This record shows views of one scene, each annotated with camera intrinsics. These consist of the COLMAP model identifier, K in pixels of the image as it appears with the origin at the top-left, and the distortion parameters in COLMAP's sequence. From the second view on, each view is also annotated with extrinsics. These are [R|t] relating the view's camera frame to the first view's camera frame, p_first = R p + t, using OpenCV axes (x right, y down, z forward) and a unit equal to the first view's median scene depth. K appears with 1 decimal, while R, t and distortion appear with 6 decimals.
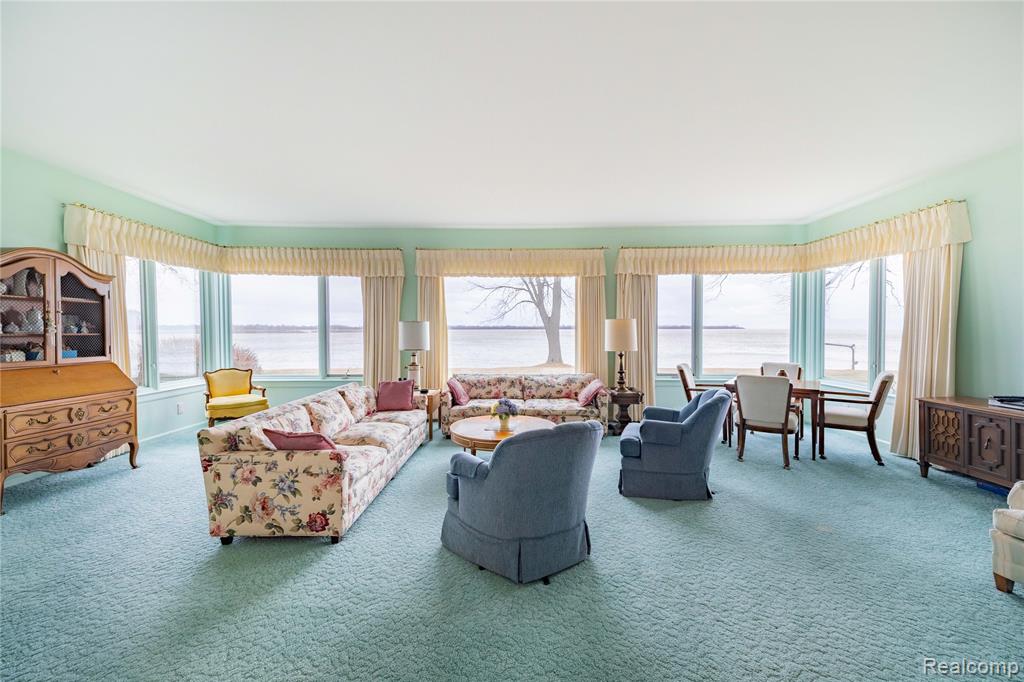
lens RADIAL K [[417.1, 0, 512.8], [0, 417.1, 338.5], [0, 0, 1]] dist [0.057985, -0.019847]
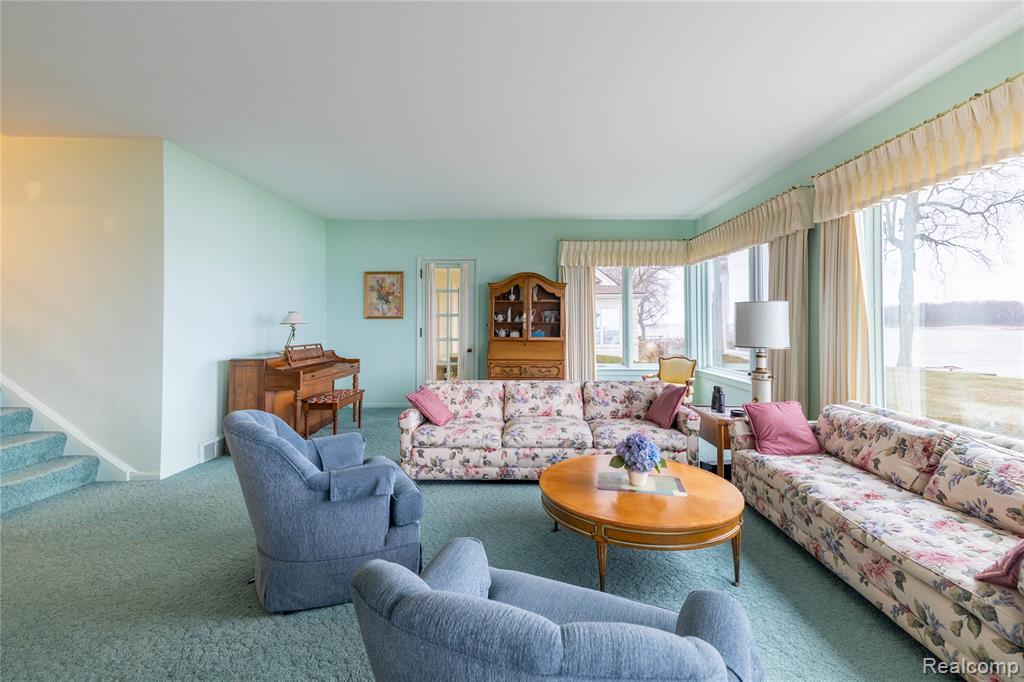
lens RADIAL K [[443.4, 0, 518.7], [0, 443.4, 320.8], [0, 0, 1]] dist [0.064693, -0.025046]
pose [[-0.005969, -0.009113, -0.999941, 0.450218], [-0.020550, 0.999748, -0.008989, 0.000464], [0.999771, 0.020495, -0.006155, 0.653800]]
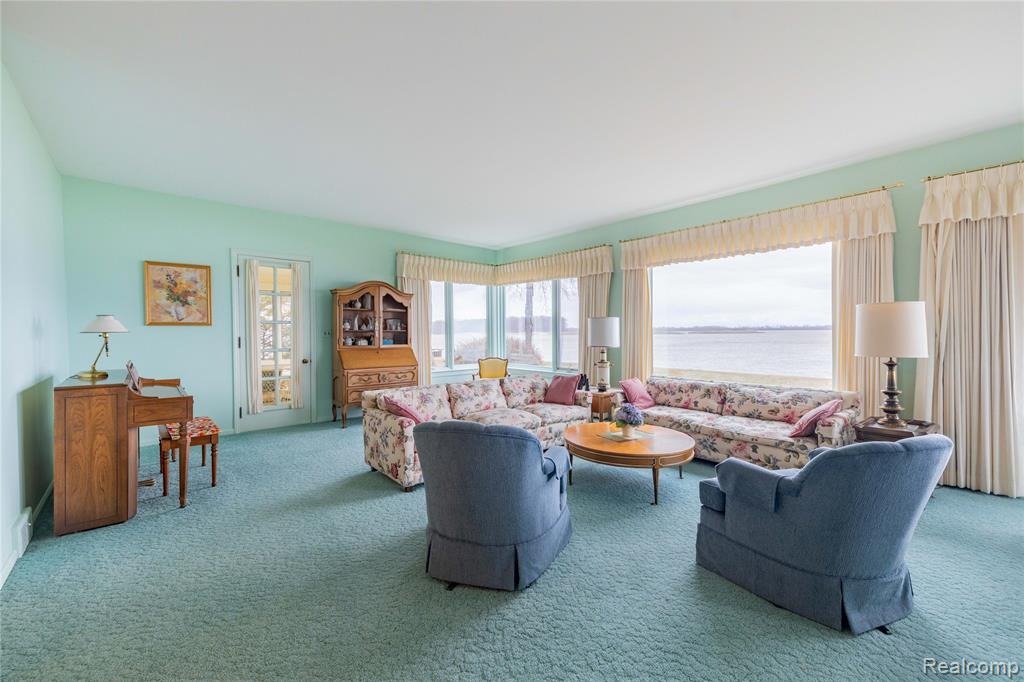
lens RADIAL K [[417.1, 0, 512.8], [0, 417.1, 338.5], [0, 0, 1]] dist [0.057985, -0.019847]
pose [[0.662636, 0.009533, -0.748881, 0.361404], [-0.011919, 0.999927, 0.002182, 0.008484], [0.748847, 0.007480, 0.662701, 0.198744]]
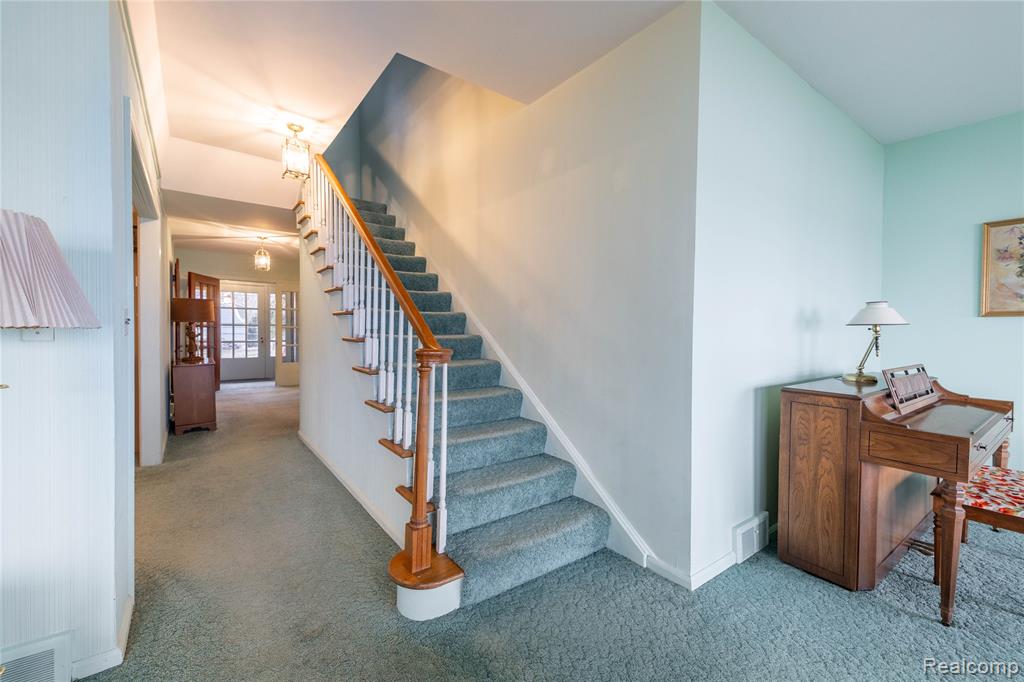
lens RADIAL K [[417.1, 0, 512.8], [0, 417.1, 338.5], [0, 0, 1]] dist [0.057985, -0.019847]
pose [[-0.793895, 0.009269, -0.607985, 0.109668], [-0.019066, 0.999013, 0.040126, 0.011645], [0.607756, 0.043448, -0.792934, 0.305165]]
